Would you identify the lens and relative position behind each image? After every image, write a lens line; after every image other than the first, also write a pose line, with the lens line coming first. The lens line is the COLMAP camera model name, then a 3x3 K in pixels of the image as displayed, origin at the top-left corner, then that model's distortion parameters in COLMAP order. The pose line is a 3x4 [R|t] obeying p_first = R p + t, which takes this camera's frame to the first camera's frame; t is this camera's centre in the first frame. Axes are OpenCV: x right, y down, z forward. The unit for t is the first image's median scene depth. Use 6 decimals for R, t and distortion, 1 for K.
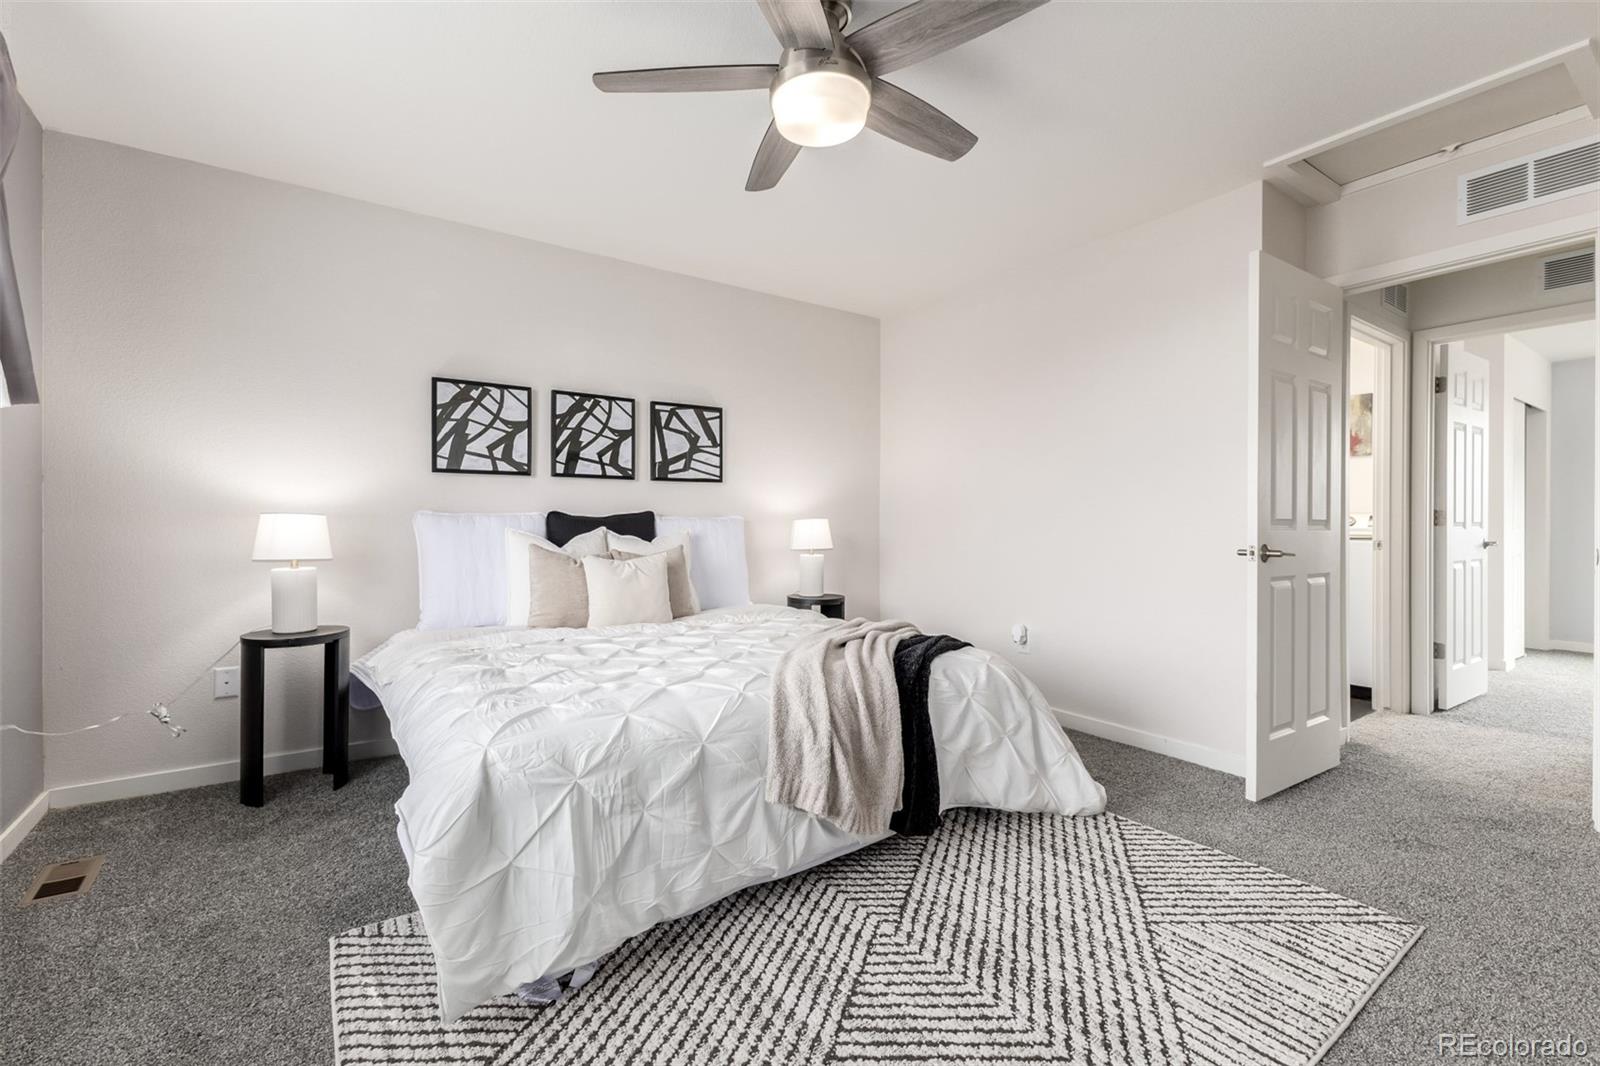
lens RADIAL K [[689.4, 0, 795.8], [0, 689.4, 527.1], [0, 0, 1]] dist [0.009637, -0.000577]
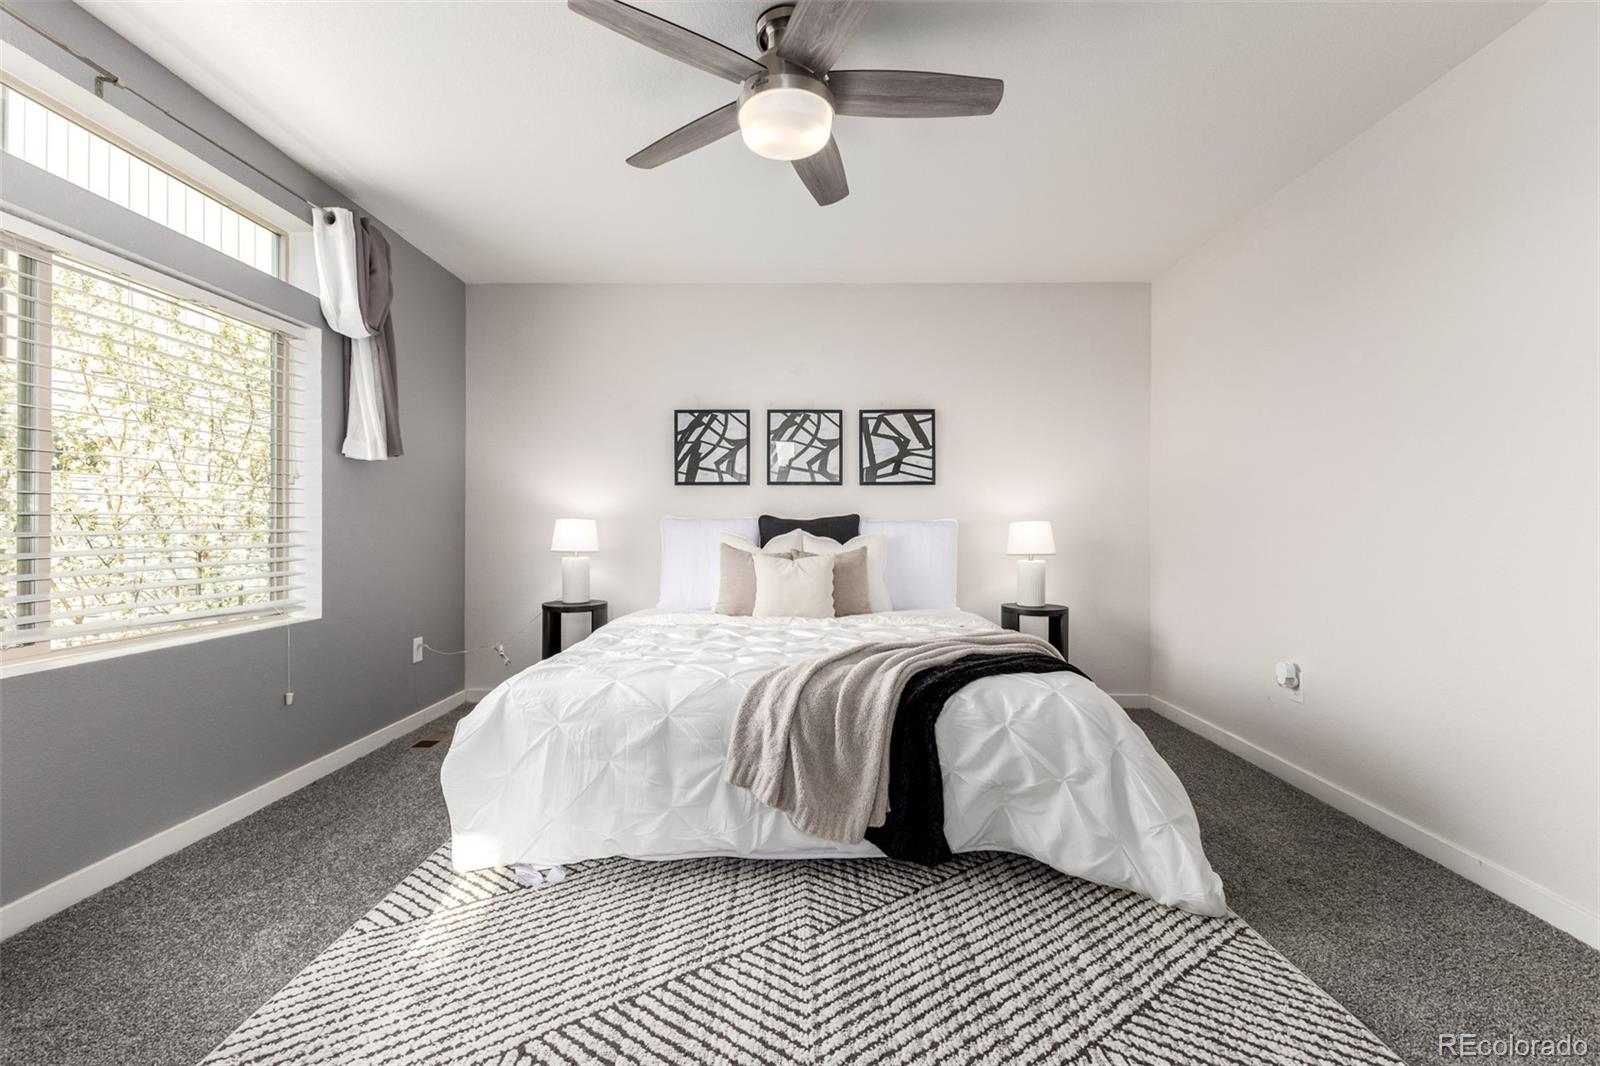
lens RADIAL K [[689.4, 0, 795.8], [0, 689.4, 527.1], [0, 0, 1]] dist [0.009637, -0.000577]
pose [[0.813885, 0.000944, -0.581025, 0.384056], [-0.004430, 0.999980, -0.004581, 0.002131], [0.581009, 0.006302, 0.813873, 0.100653]]
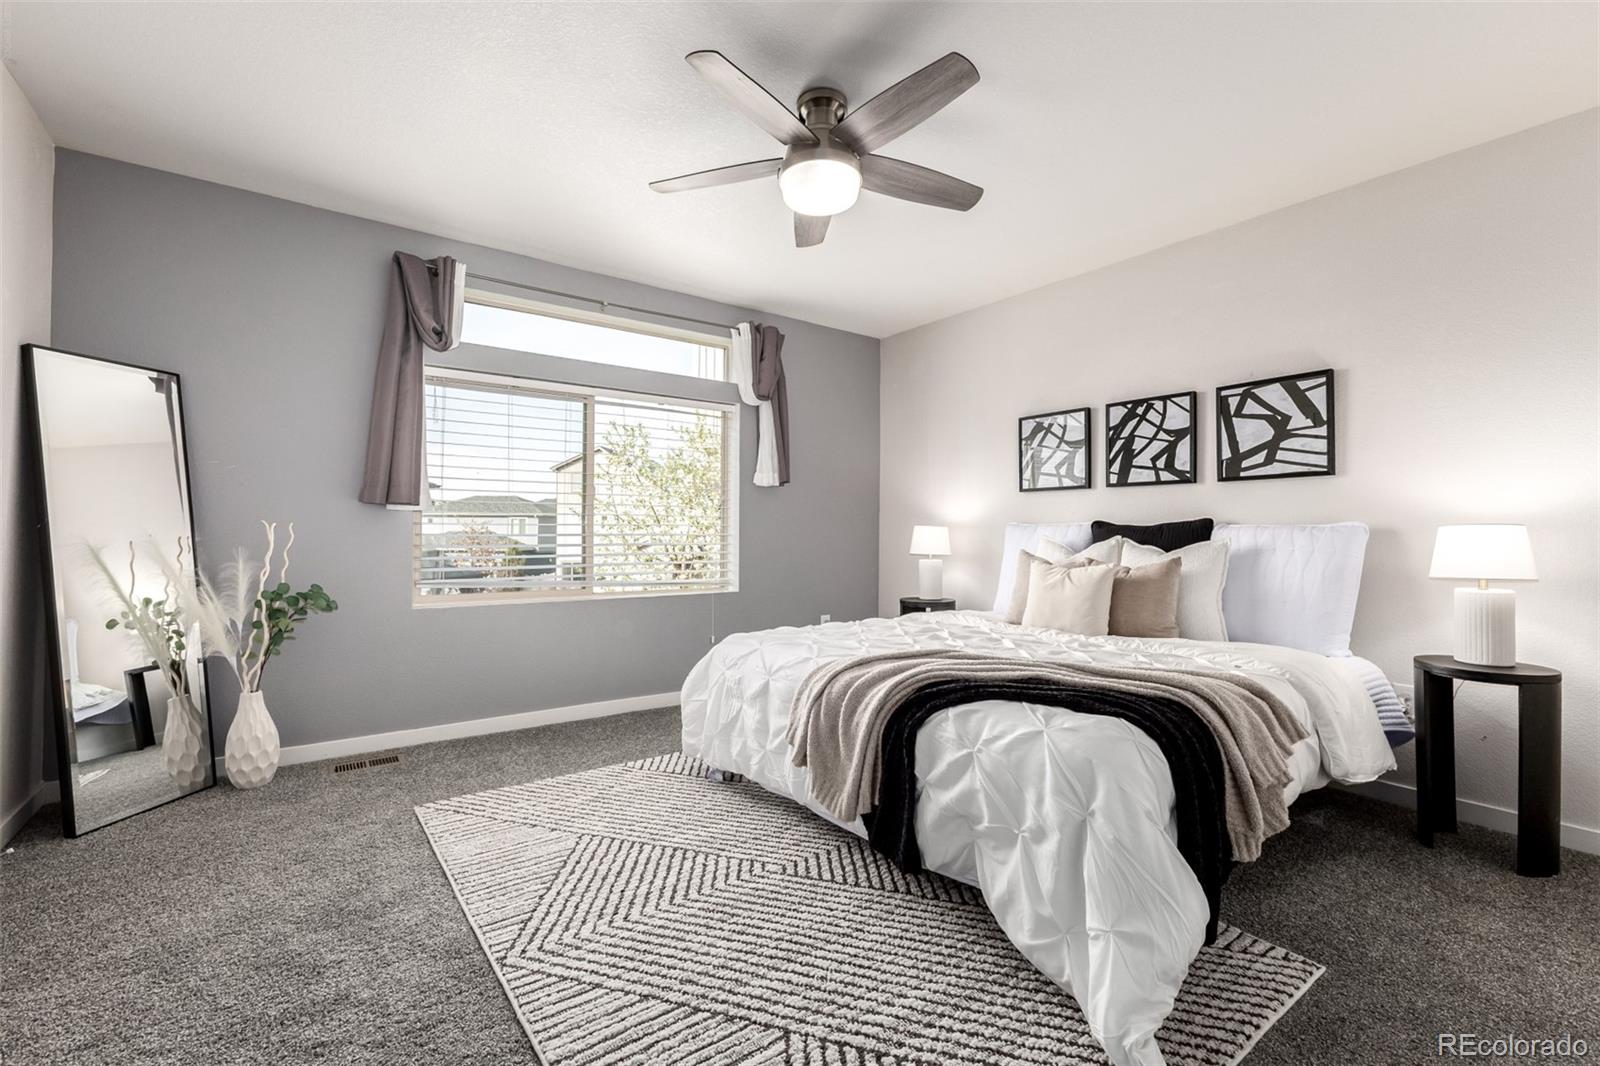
lens RADIAL K [[687.4, 0, 798.6], [0, 687.4, 528.8], [0, 0, 1]] dist [0.008988, 0.000007]
pose [[0.025605, -0.005186, -0.999659, 0.730843], [-0.011341, 0.999921, -0.005478, 0.000149], [0.999608, 0.011477, 0.025544, 0.554727]]
